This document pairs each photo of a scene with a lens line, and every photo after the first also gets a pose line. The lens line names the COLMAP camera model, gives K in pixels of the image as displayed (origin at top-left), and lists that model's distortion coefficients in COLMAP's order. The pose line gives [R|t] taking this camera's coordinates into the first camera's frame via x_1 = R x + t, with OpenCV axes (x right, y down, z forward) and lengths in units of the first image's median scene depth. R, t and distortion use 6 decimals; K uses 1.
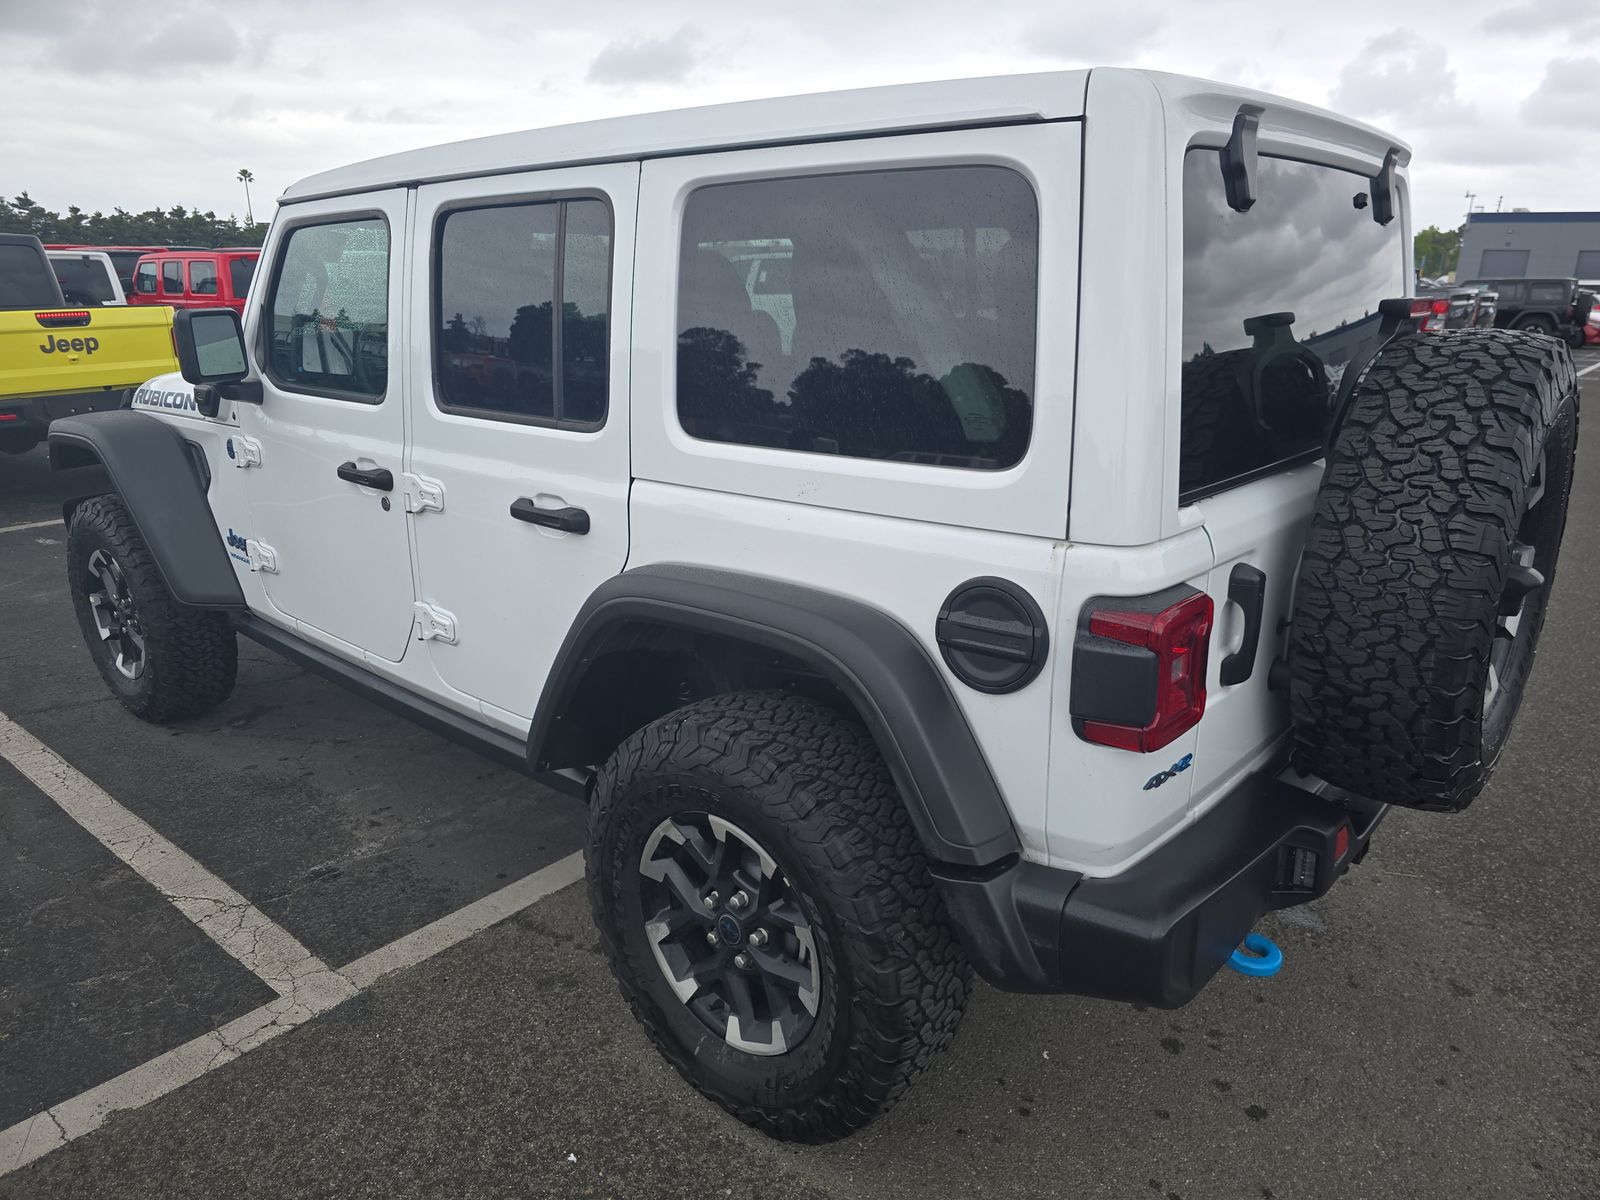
lens RADIAL K [[1119.9, 0, 792.8], [0, 1119.9, 596.1], [0, 0, 1]] dist [0.000442, -0.006163]
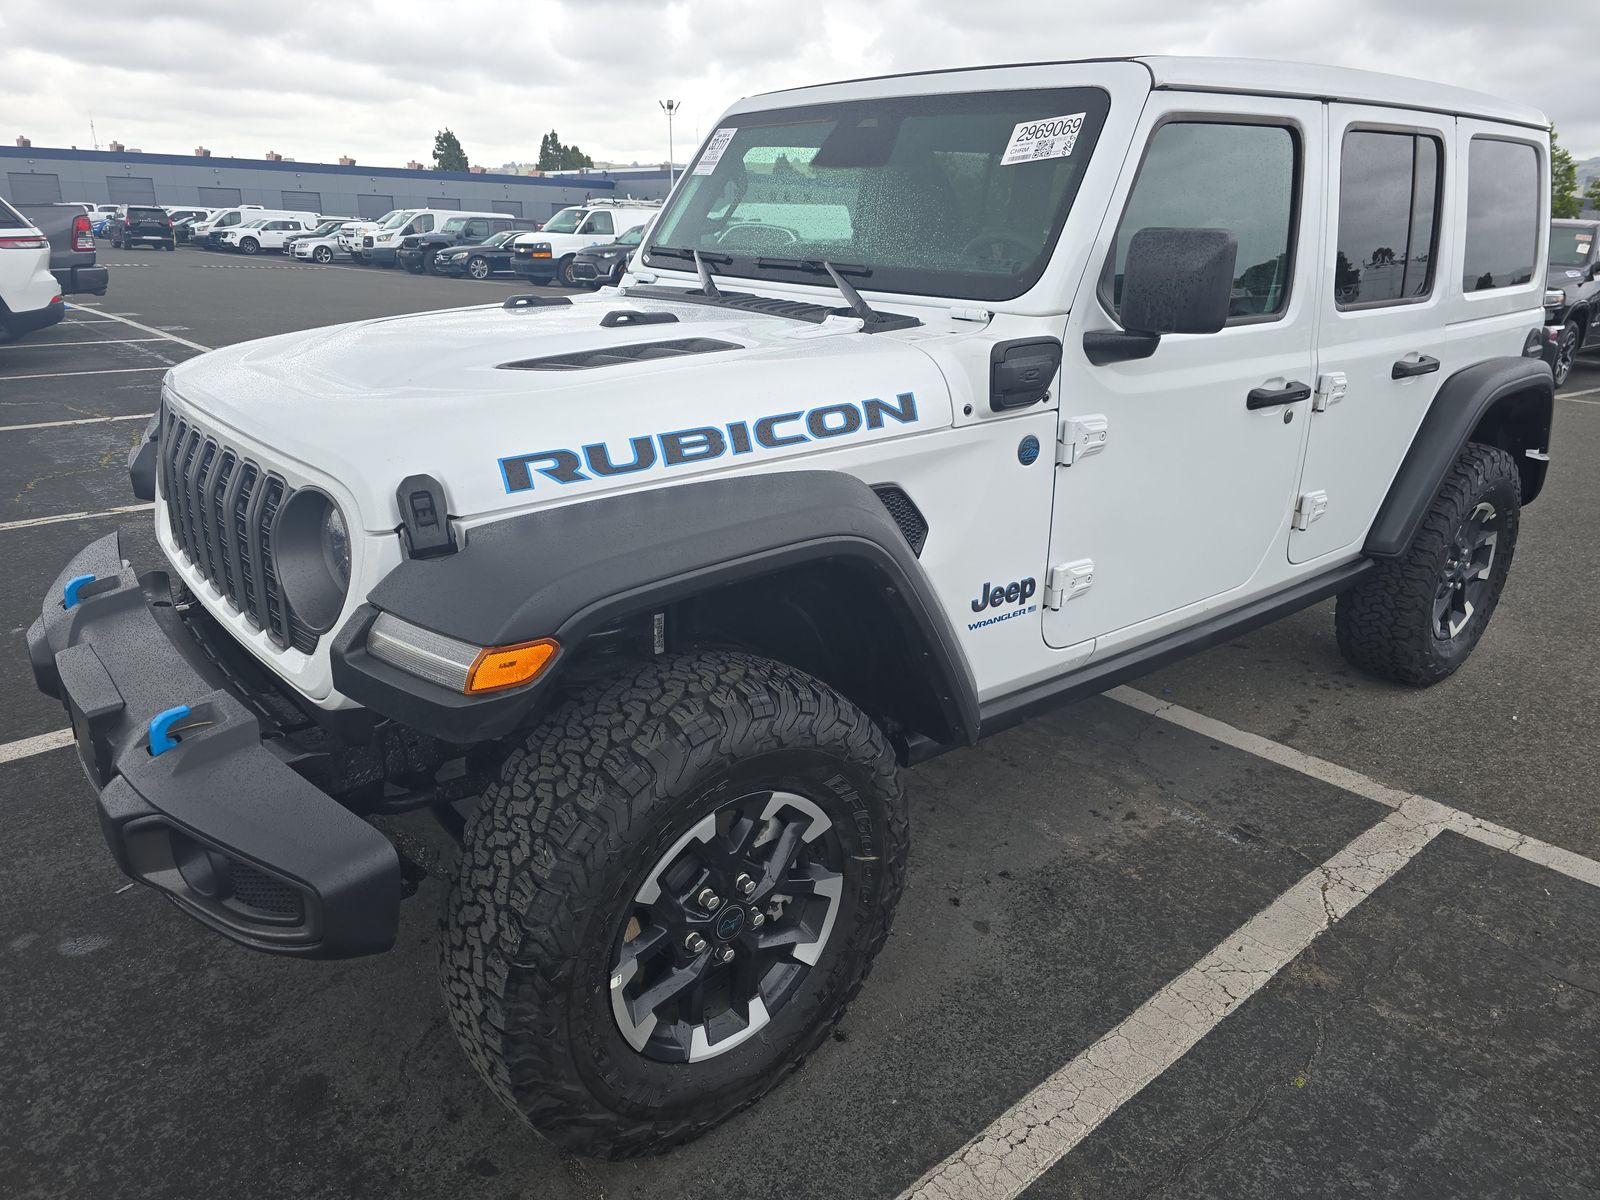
lens RADIAL K [[1119.9, 0, 804.9], [0, 1119.9, 616.2], [0, 0, 1]] dist [0.000442, -0.006163]
pose [[0.140820, -0.339074, 0.930161, -1.462565], [0.269128, 0.917254, 0.293624, -0.339650], [-0.952754, 0.208985, 0.220422, 1.254604]]
